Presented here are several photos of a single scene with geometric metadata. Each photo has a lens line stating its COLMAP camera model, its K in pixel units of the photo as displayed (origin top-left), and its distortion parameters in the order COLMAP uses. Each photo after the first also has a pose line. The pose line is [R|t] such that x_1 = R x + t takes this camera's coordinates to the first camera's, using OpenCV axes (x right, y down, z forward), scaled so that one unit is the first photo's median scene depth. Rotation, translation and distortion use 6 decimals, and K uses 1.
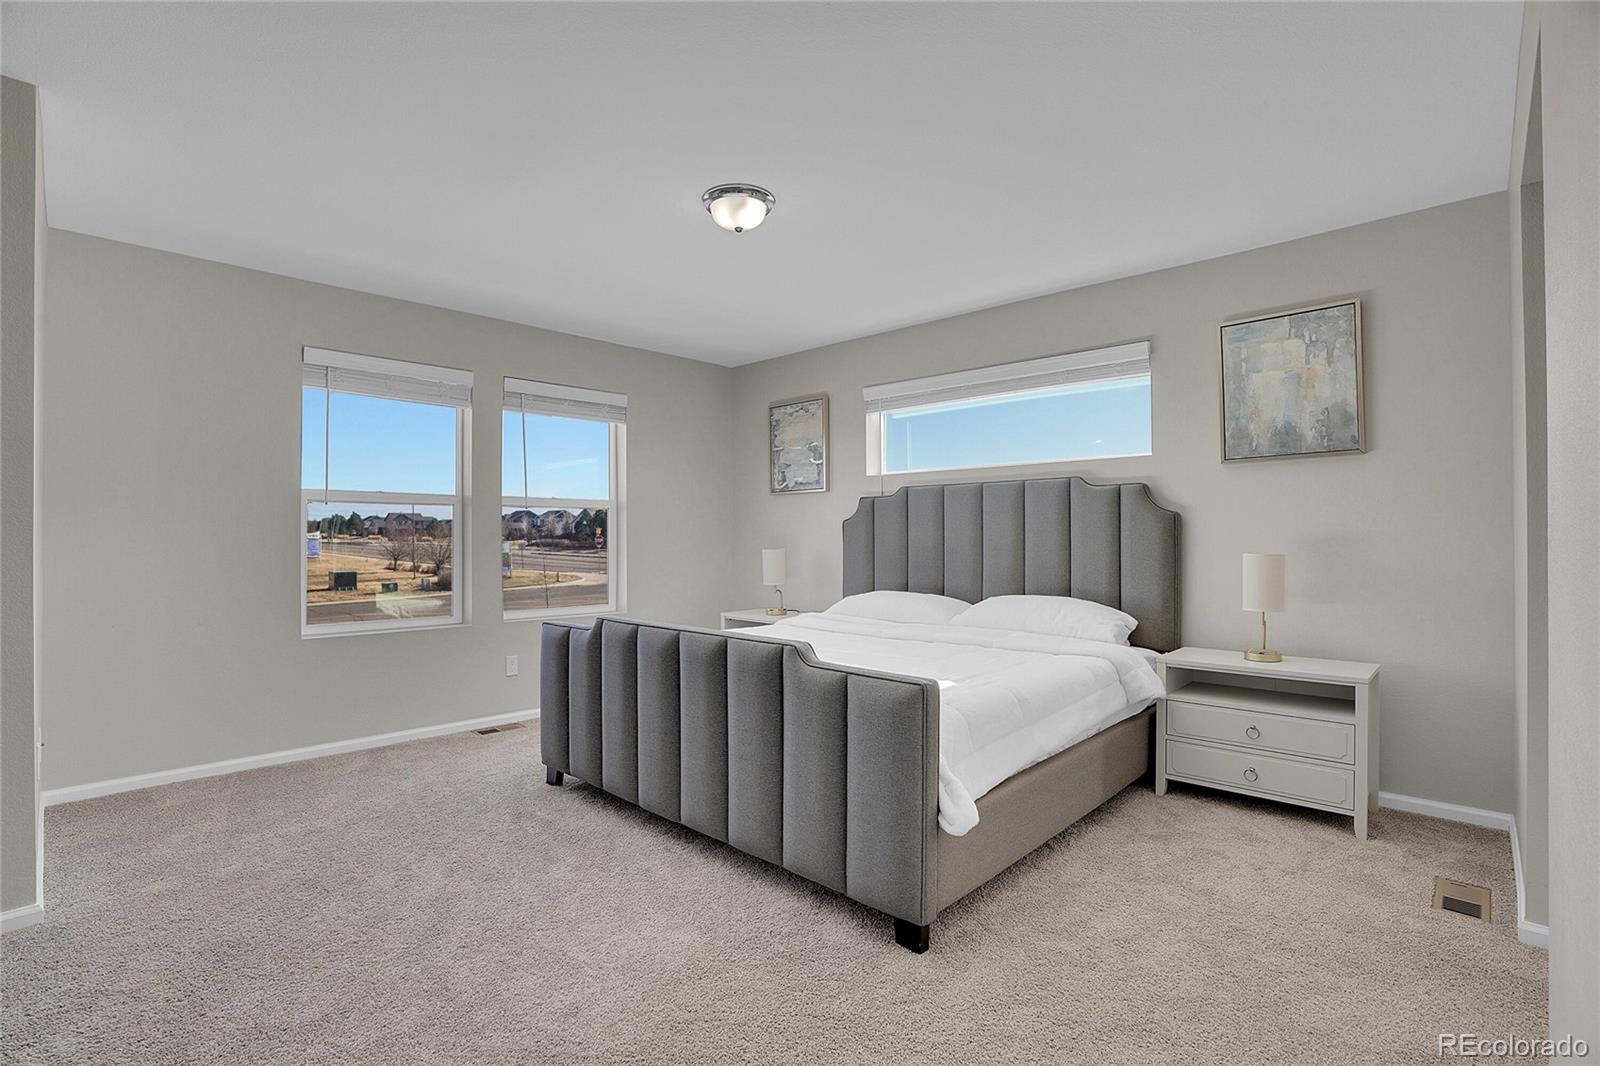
lens RADIAL K [[748.8, 0, 793.6], [0, 748.8, 535.8], [0, 0, 1]] dist [-0.068431, 0.024401]
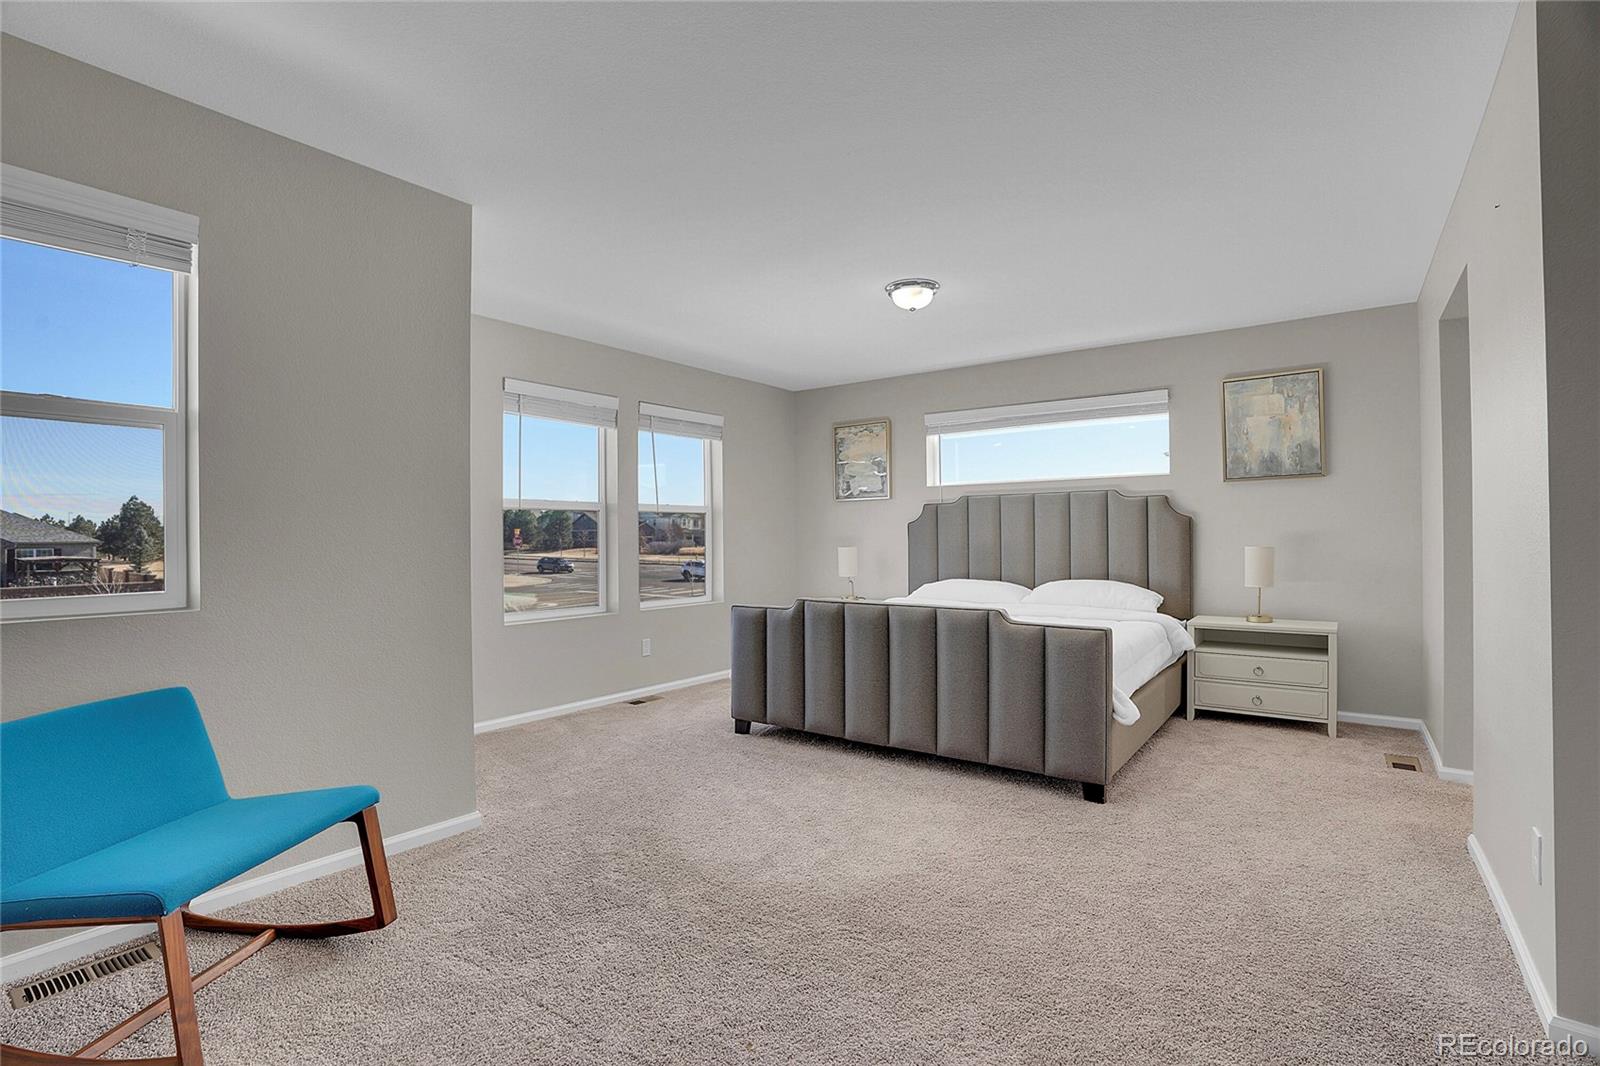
lens RADIAL K [[748.8, 0, 793.6], [0, 748.8, 535.8], [0, 0, 1]] dist [-0.068431, 0.024401]
pose [[0.992799, -0.005604, 0.119663, -0.388498], [0.005461, 0.999984, 0.001520, -0.003172], [-0.119669, -0.000856, 0.992813, -0.274836]]
